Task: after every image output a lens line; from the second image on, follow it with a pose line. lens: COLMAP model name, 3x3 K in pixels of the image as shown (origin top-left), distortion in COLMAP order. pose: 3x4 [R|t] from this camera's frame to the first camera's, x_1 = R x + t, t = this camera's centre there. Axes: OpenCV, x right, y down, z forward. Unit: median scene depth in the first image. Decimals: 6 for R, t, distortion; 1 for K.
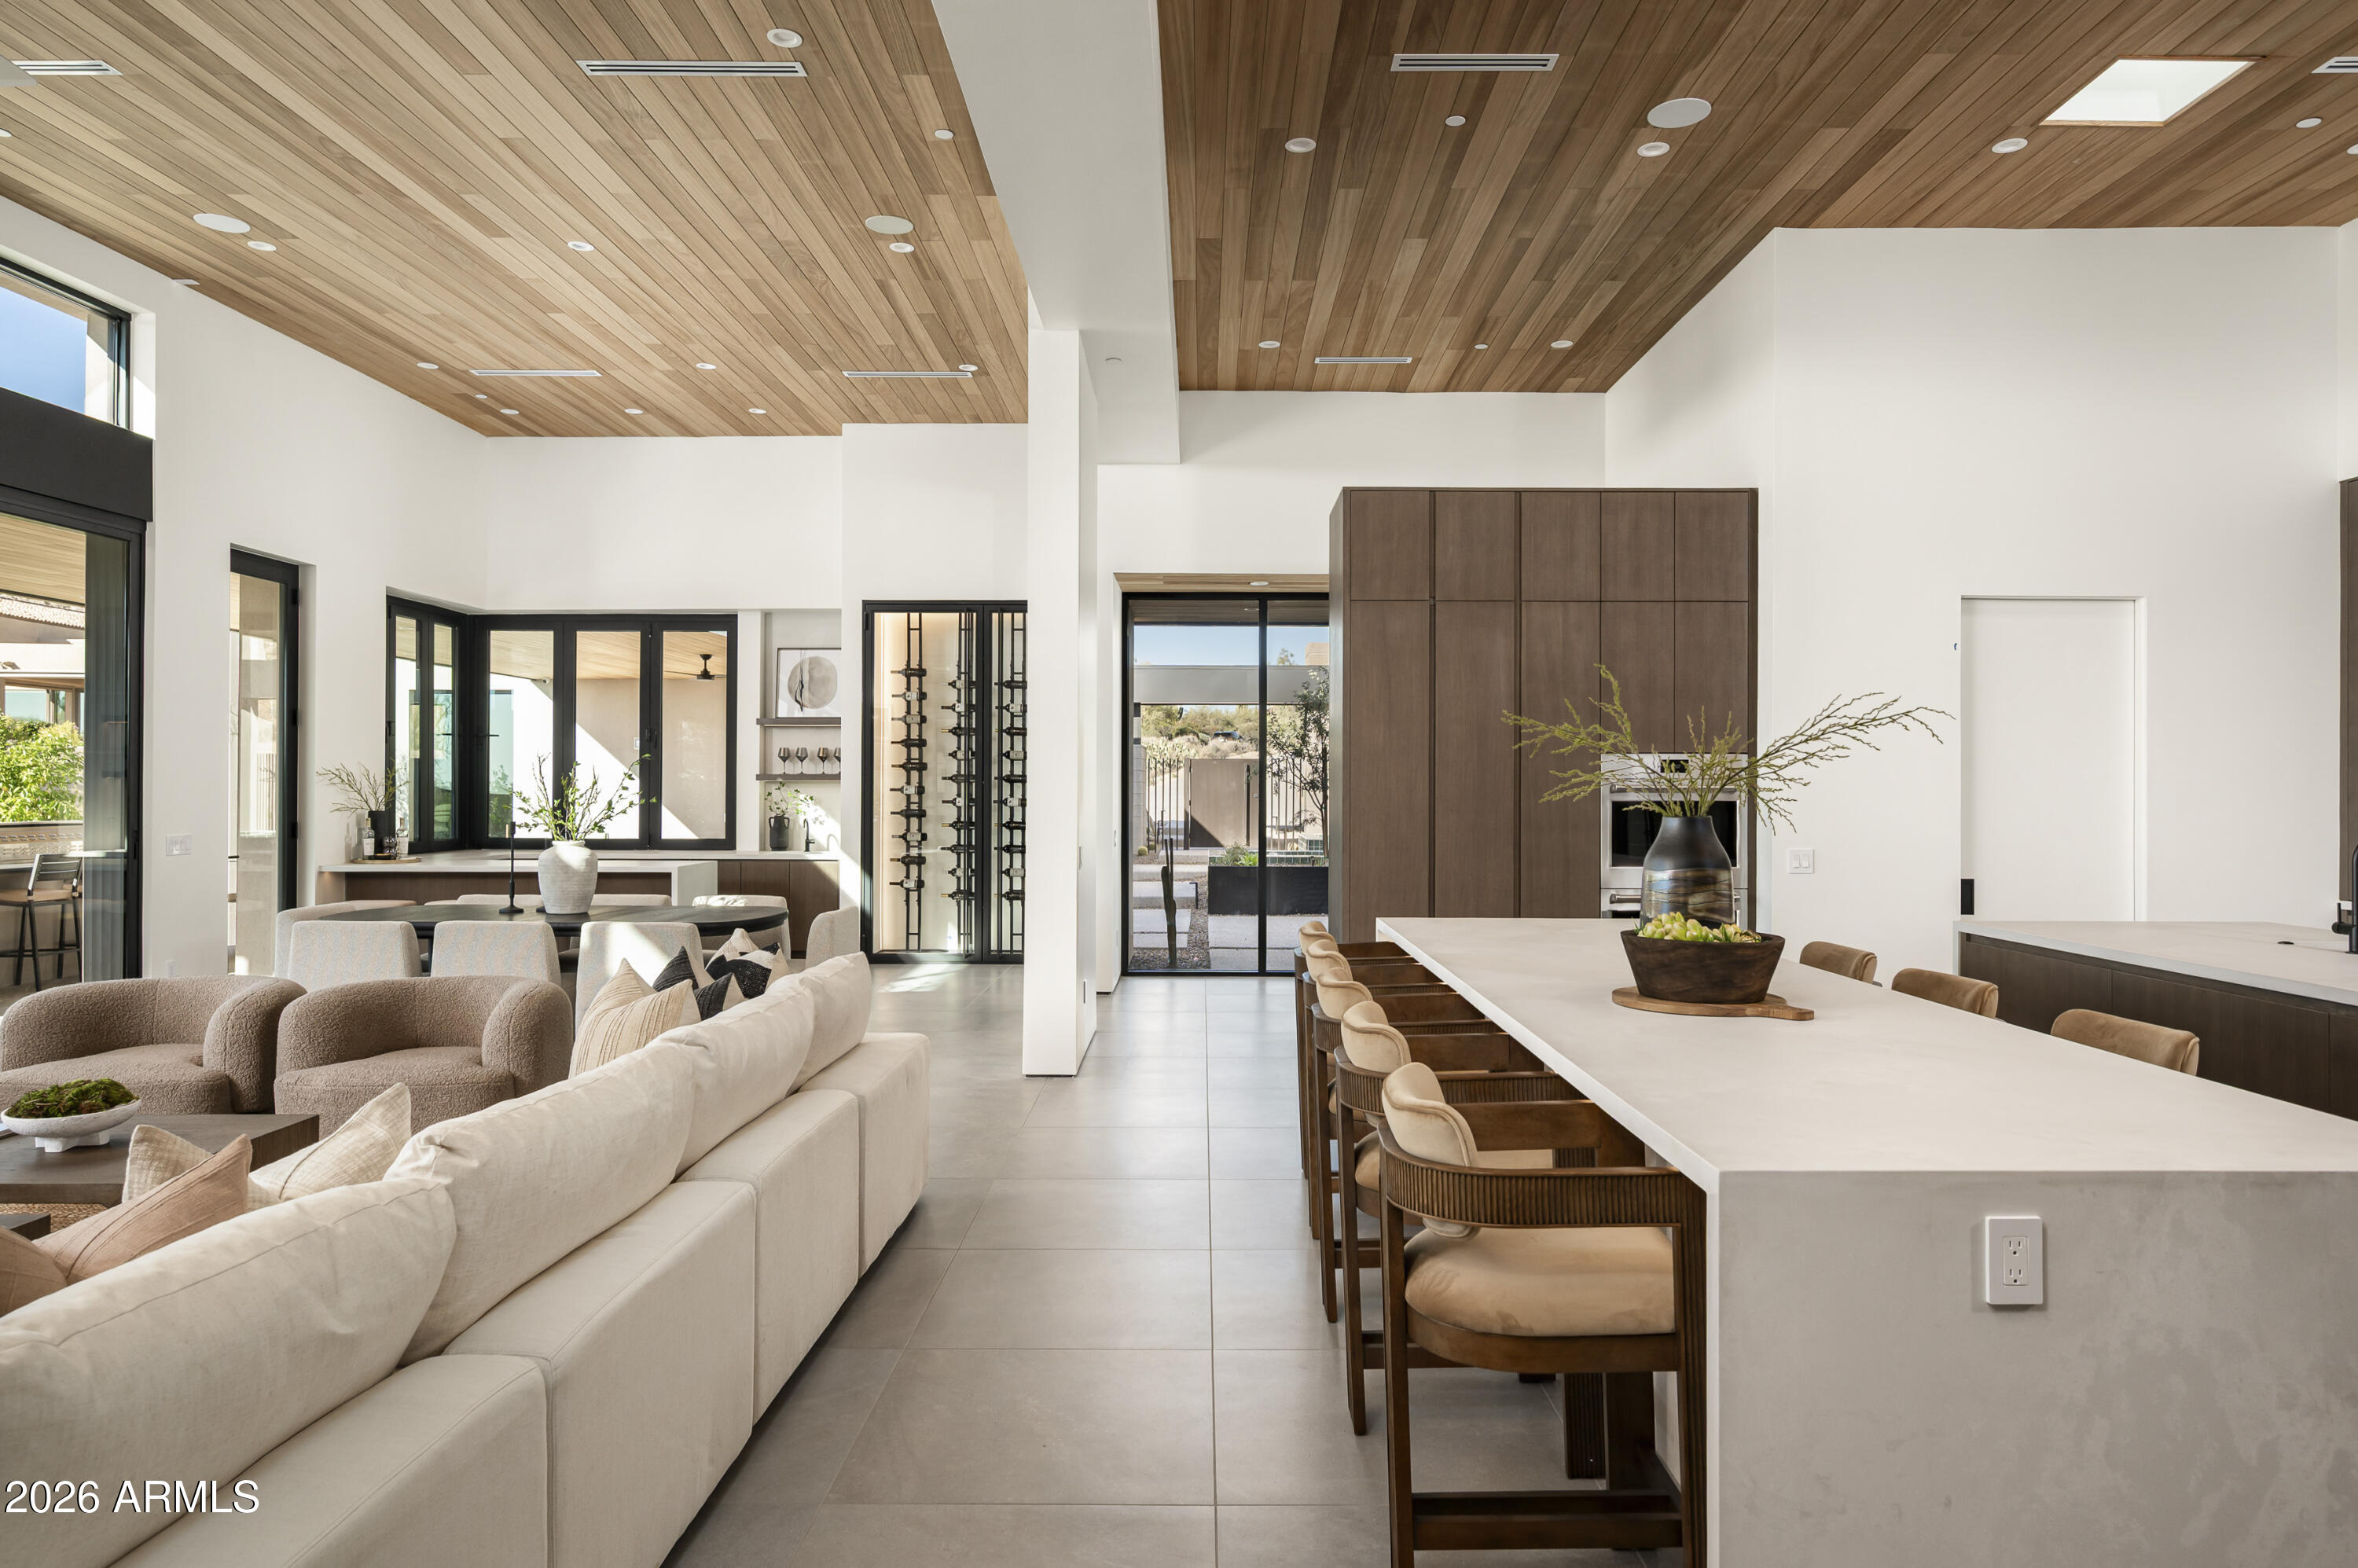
lens RADIAL K [[1395.4, 0, 1179.0], [0, 1395.4, 784.0], [0, 0, 1]] dist [0.003550, -0.001485]
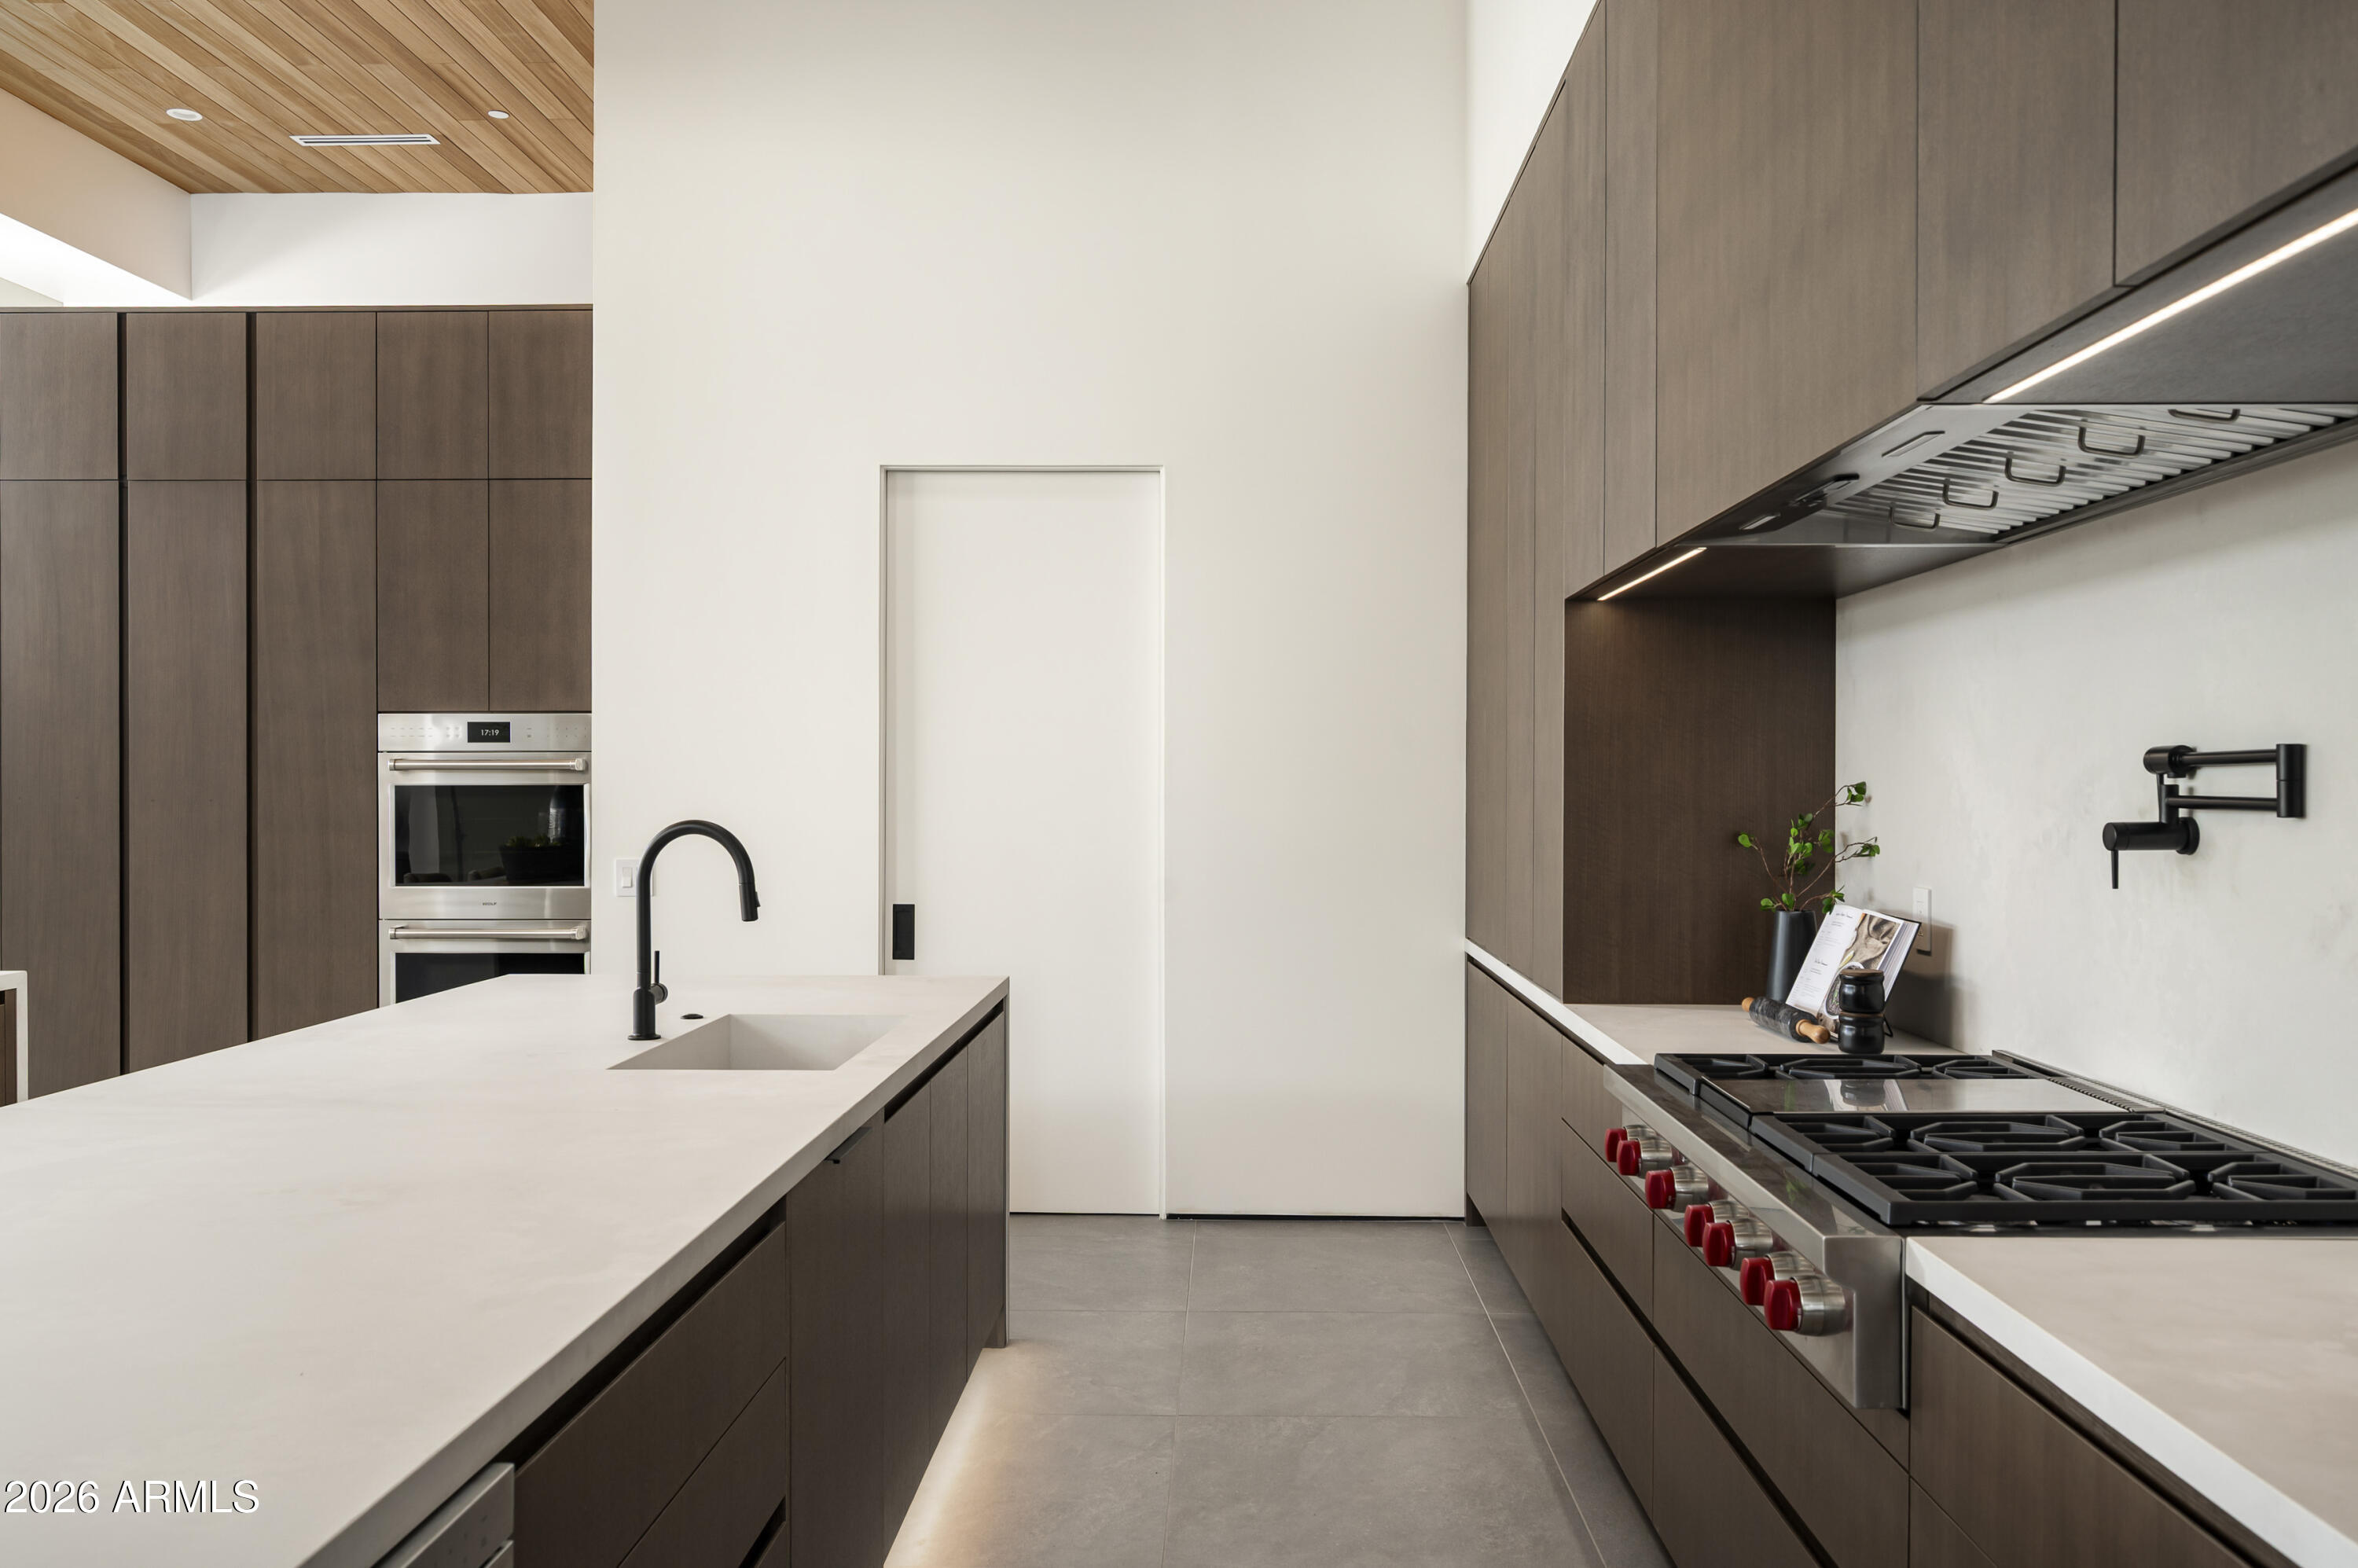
lens RADIAL K [[1805.2, 0, 1179.0], [0, 1805.2, 784.0], [0, 0, 1]] dist [0.003461, -0.002194]
pose [[0.999840, -0.000259, -0.017866, 0.700249], [0.000325, 0.999993, 0.003697, 0.008917], [0.017865, -0.003703, 0.999834, 0.161438]]
